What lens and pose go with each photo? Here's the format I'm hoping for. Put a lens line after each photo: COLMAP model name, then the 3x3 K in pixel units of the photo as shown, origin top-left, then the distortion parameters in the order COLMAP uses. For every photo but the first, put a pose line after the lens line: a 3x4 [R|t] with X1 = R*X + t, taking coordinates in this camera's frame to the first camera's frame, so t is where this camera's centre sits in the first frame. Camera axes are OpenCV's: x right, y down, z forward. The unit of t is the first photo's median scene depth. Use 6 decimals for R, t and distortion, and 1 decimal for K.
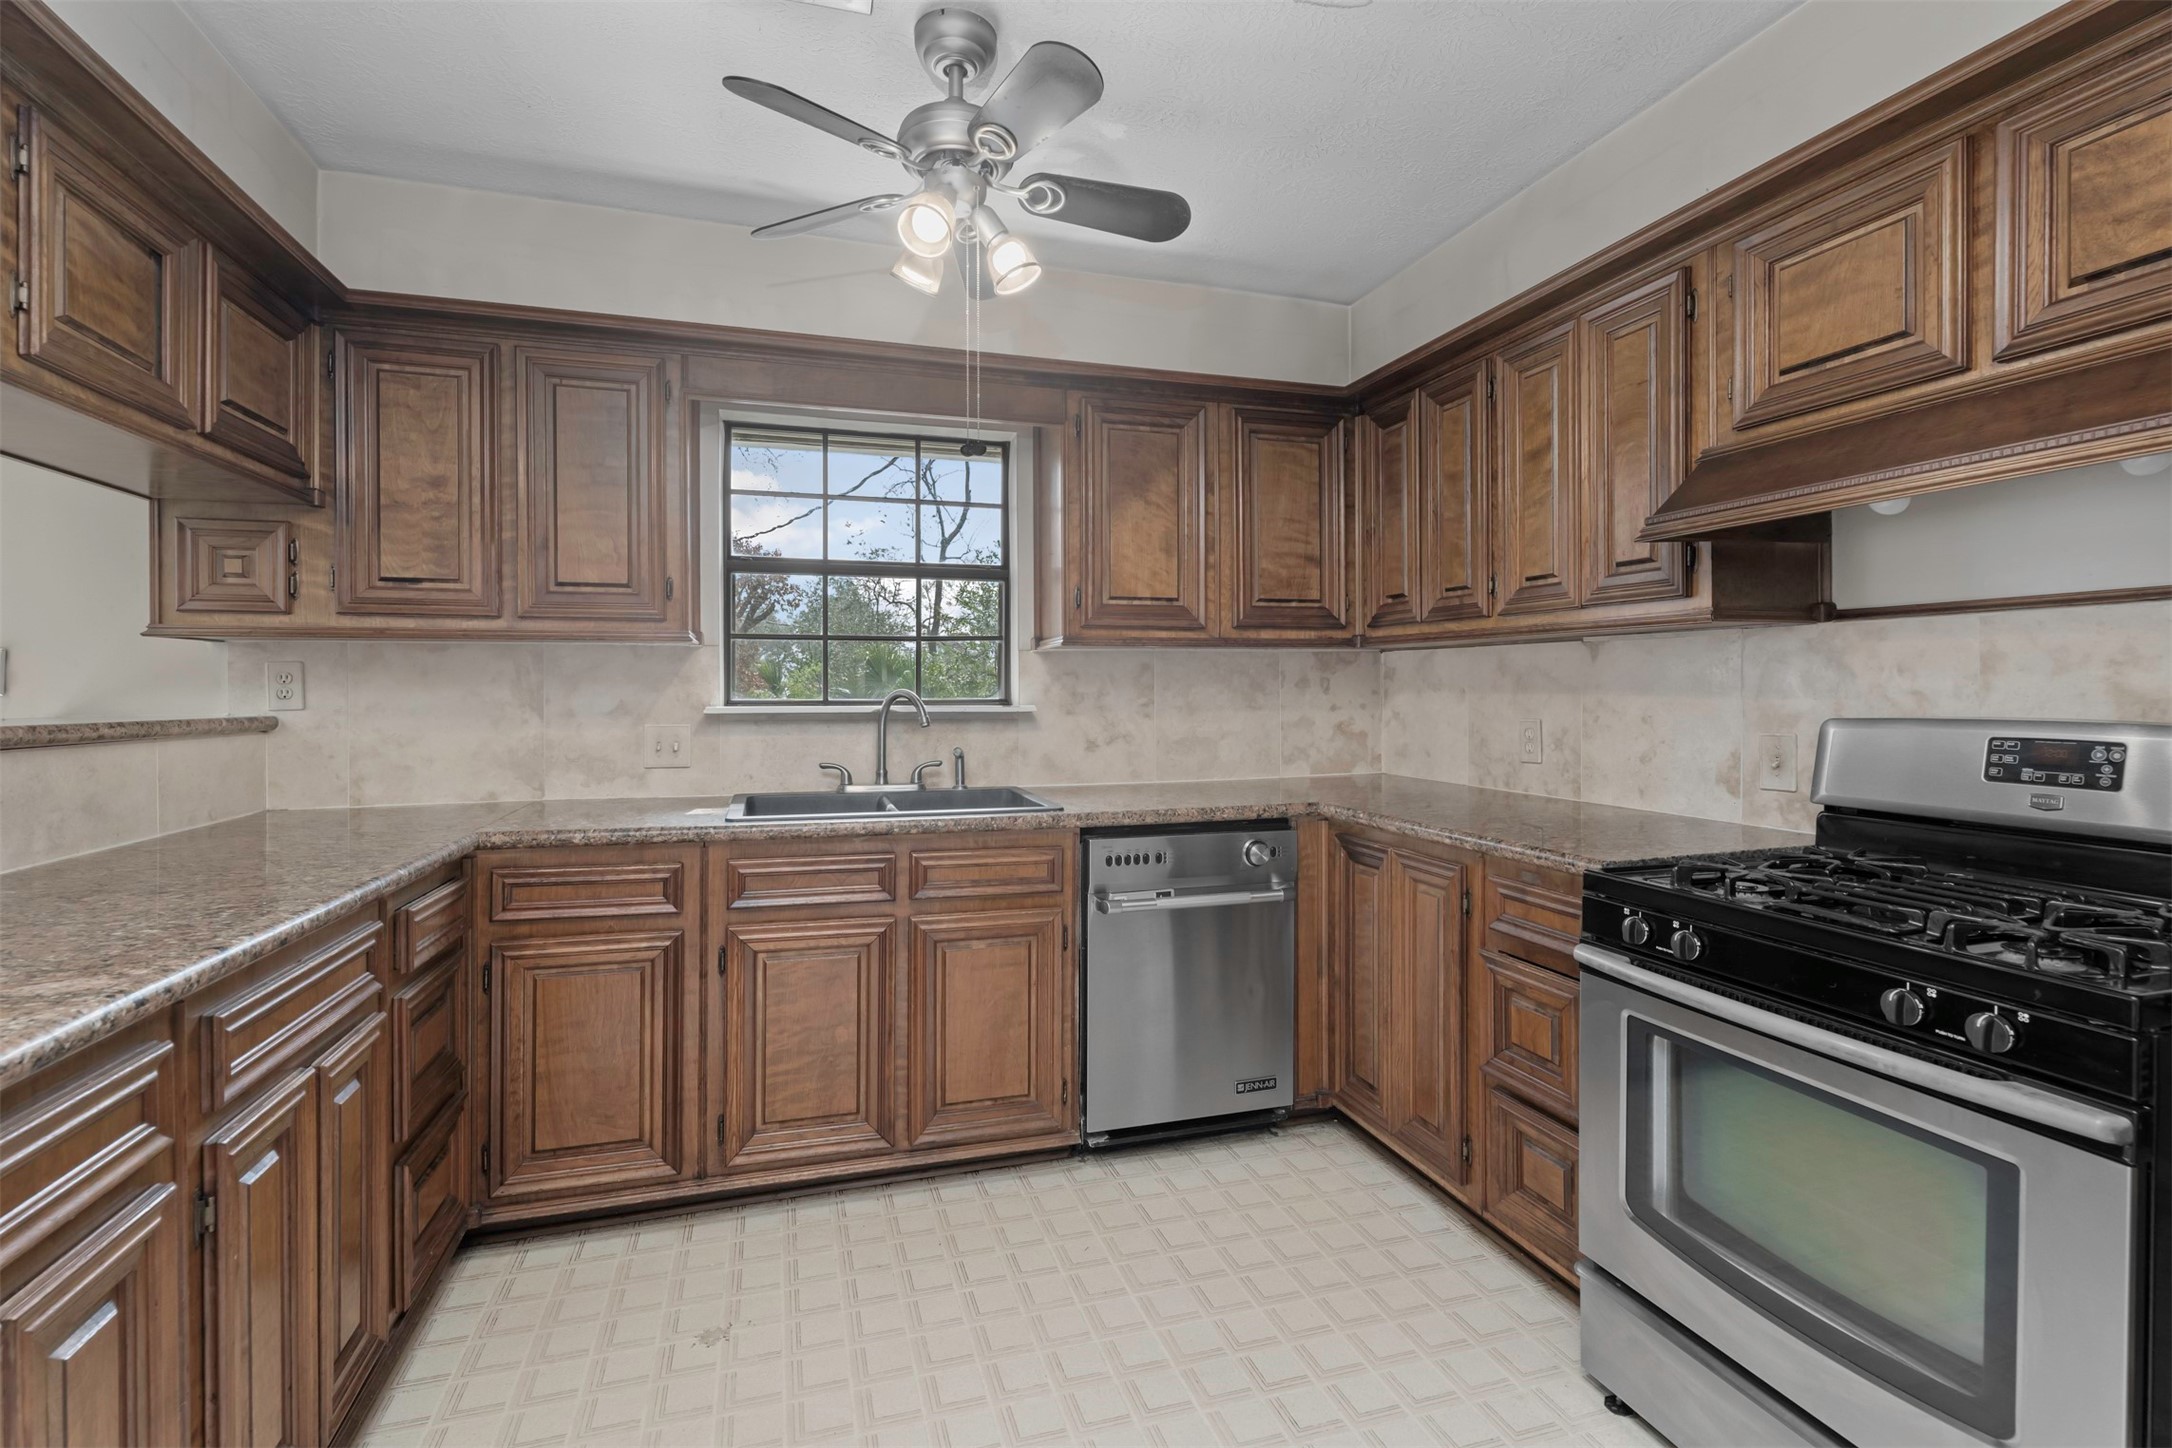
lens RADIAL K [[982.3, 0, 1081.2], [0, 982.3, 696.6], [0, 0, 1]] dist [-0.002143, 0.002103]
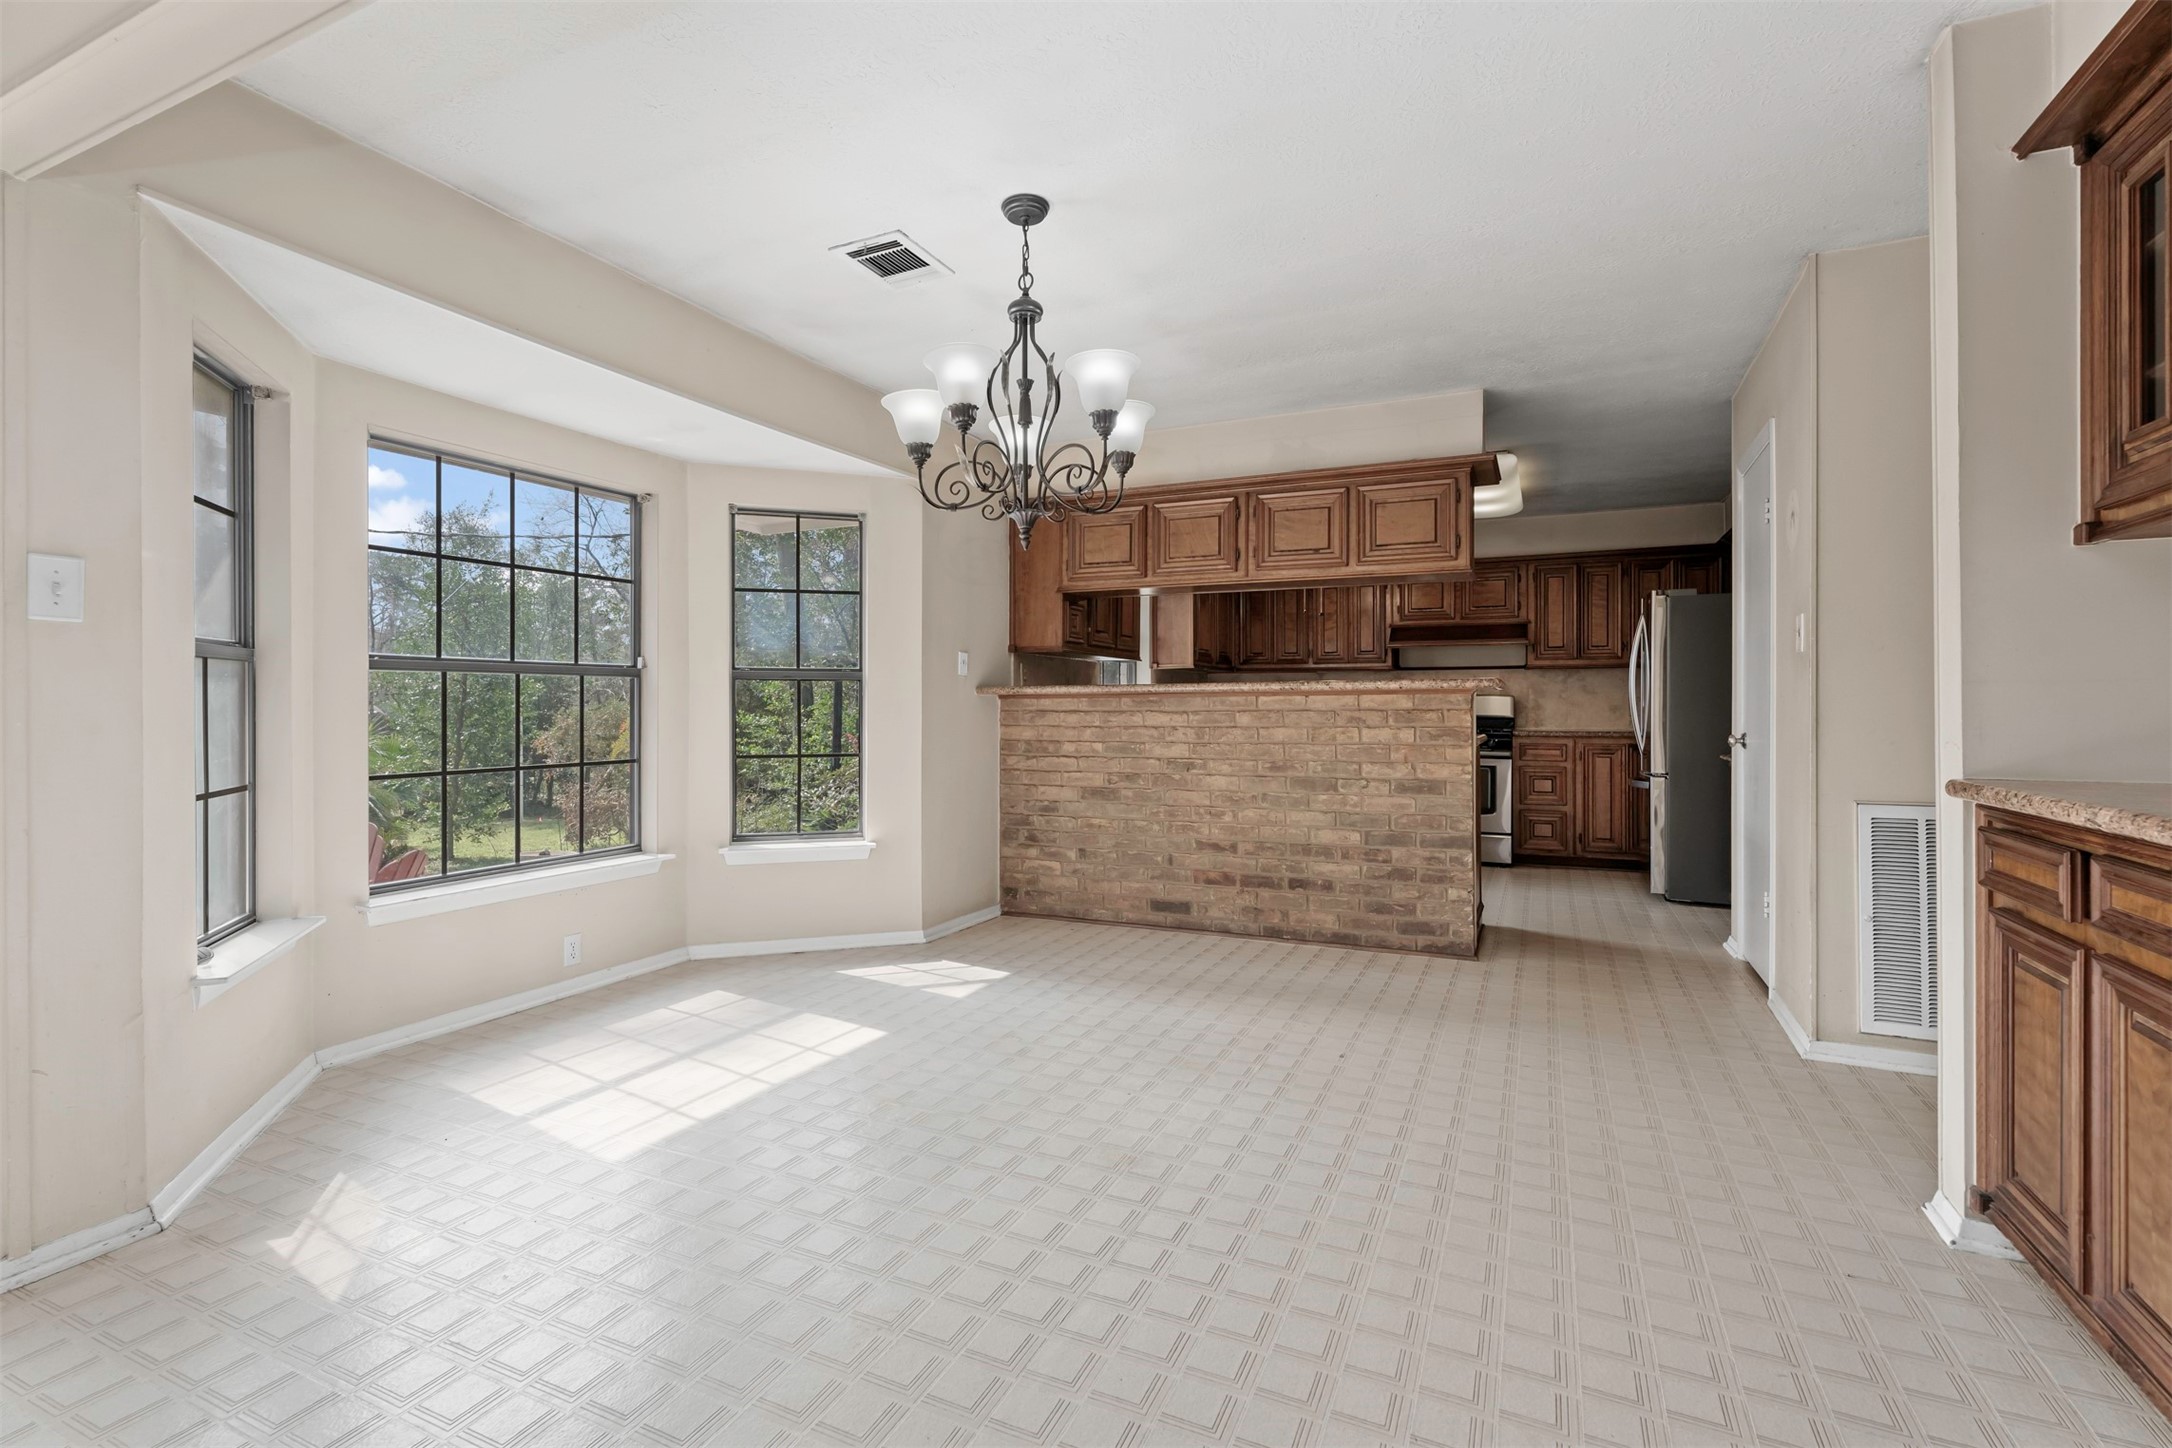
lens RADIAL K [[982.3, 0, 1084.8], [0, 982.3, 700.9], [0, 0, 1]] dist [-0.002143, 0.002103]
pose [[0.677924, 0.006562, 0.735102, -2.325888], [0.002369, 0.999935, -0.011111, 0.066086], [-0.735128, 0.009274, 0.677865, -0.548473]]
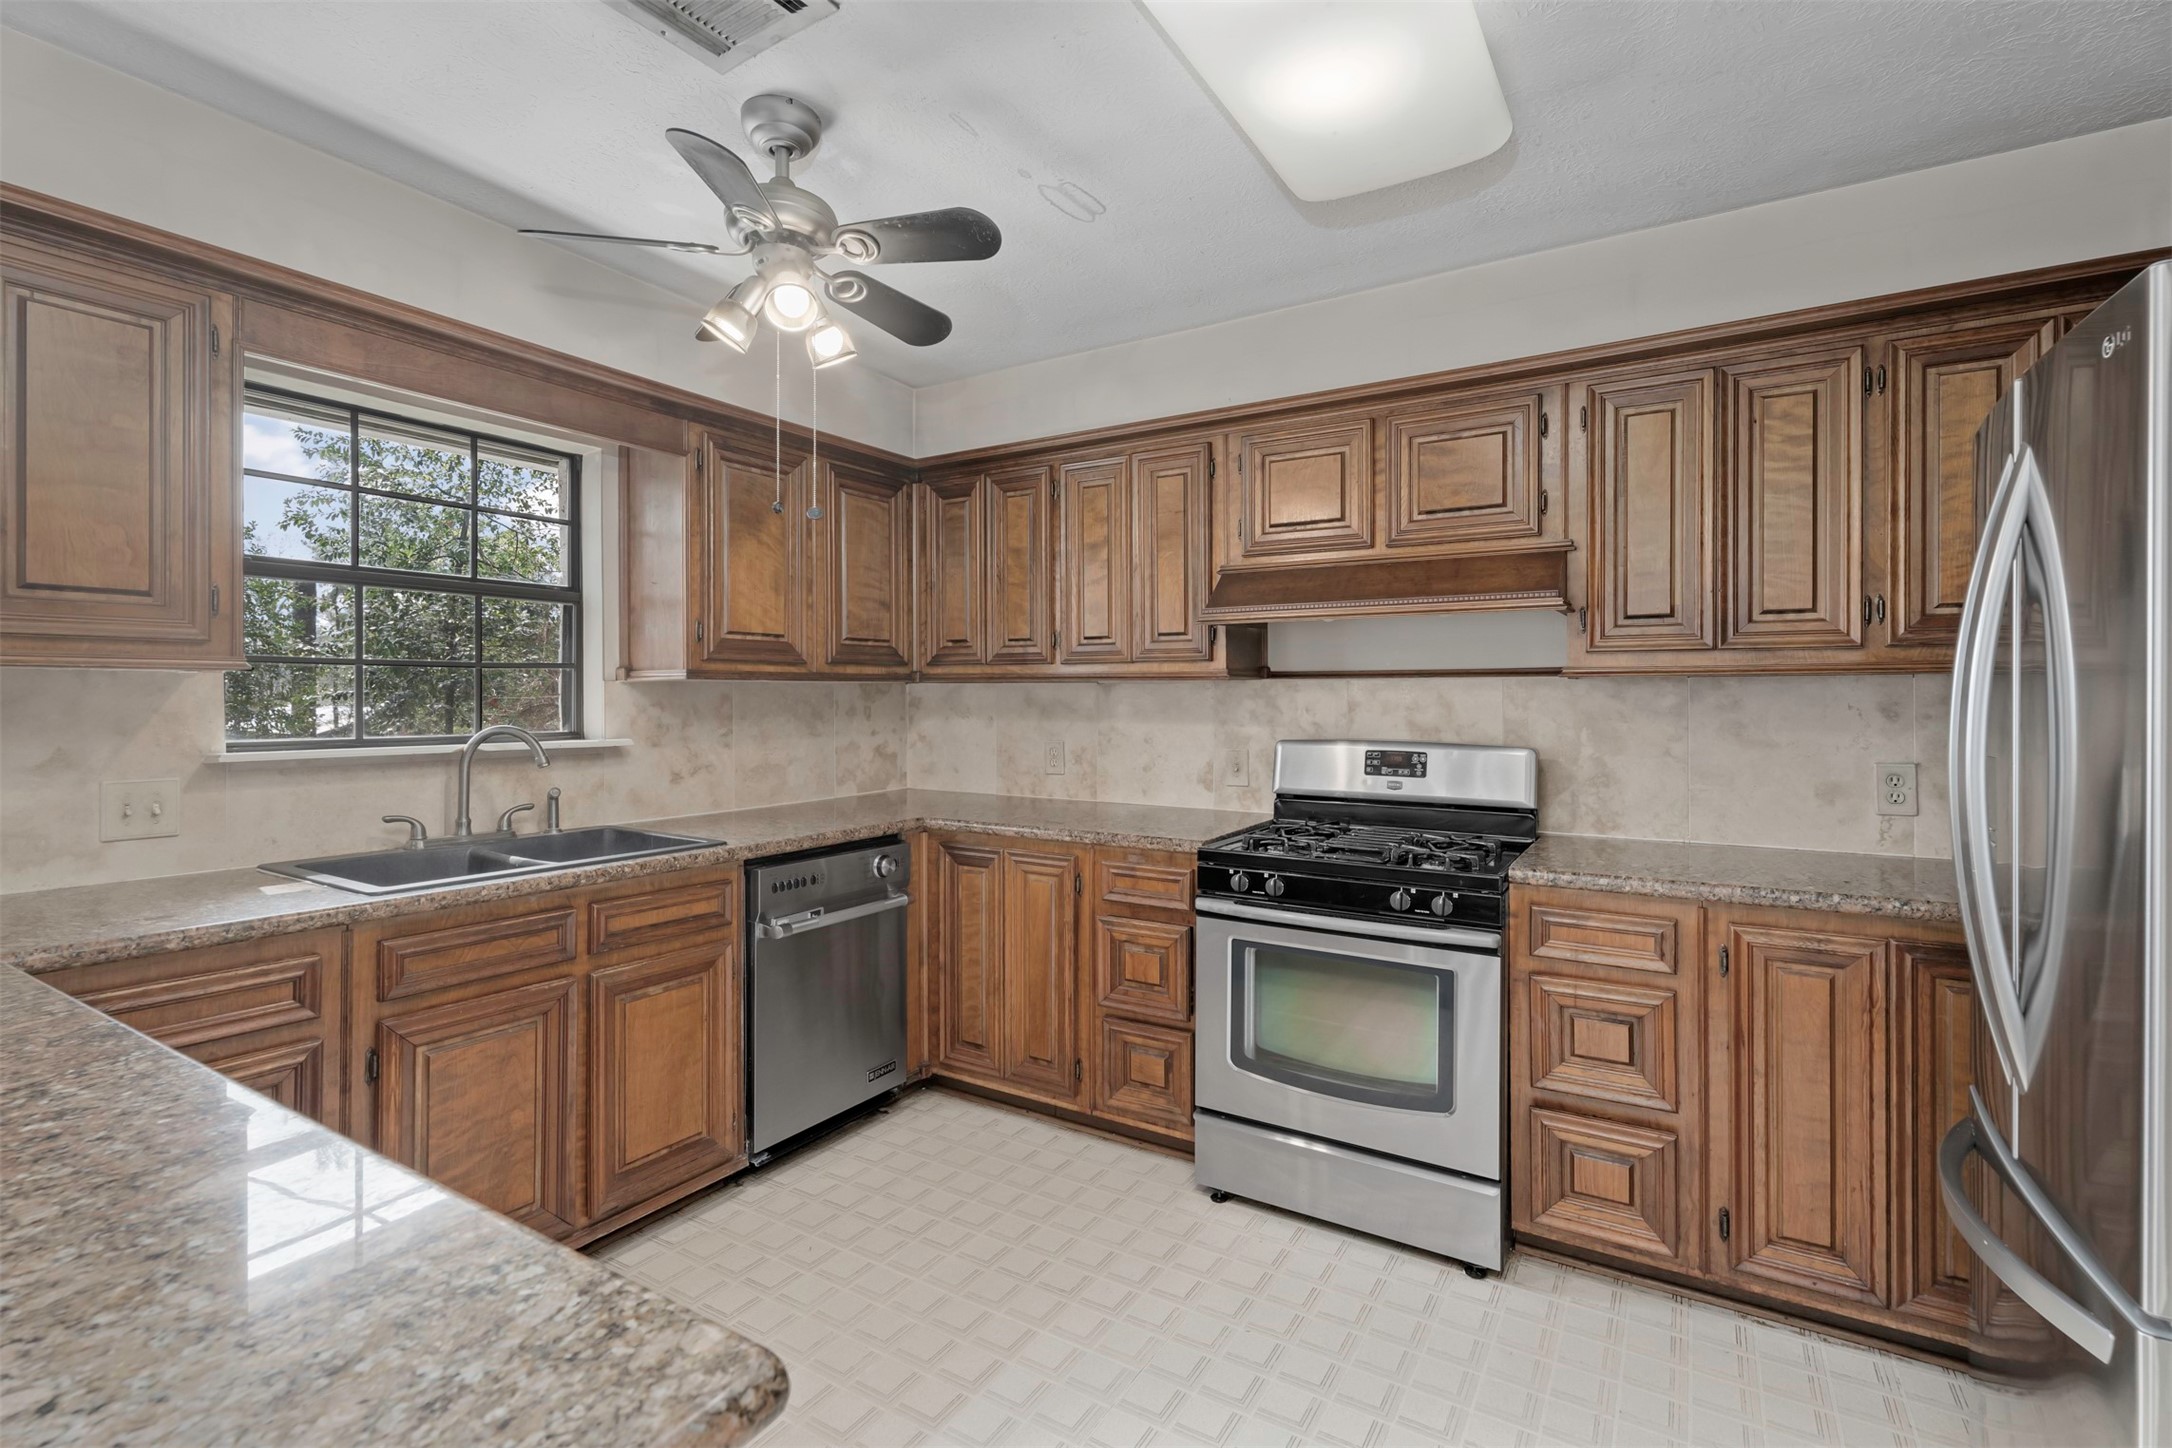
lens RADIAL K [[982.3, 0, 1070.4], [0, 982.3, 701.6], [0, 0, 1]] dist [-0.002143, 0.002103]
pose [[0.759496, -0.001010, 0.650512, -0.425303], [0.002907, 0.999994, -0.001842, -0.030191], [-0.650506, 0.003290, 0.759494, -0.003951]]
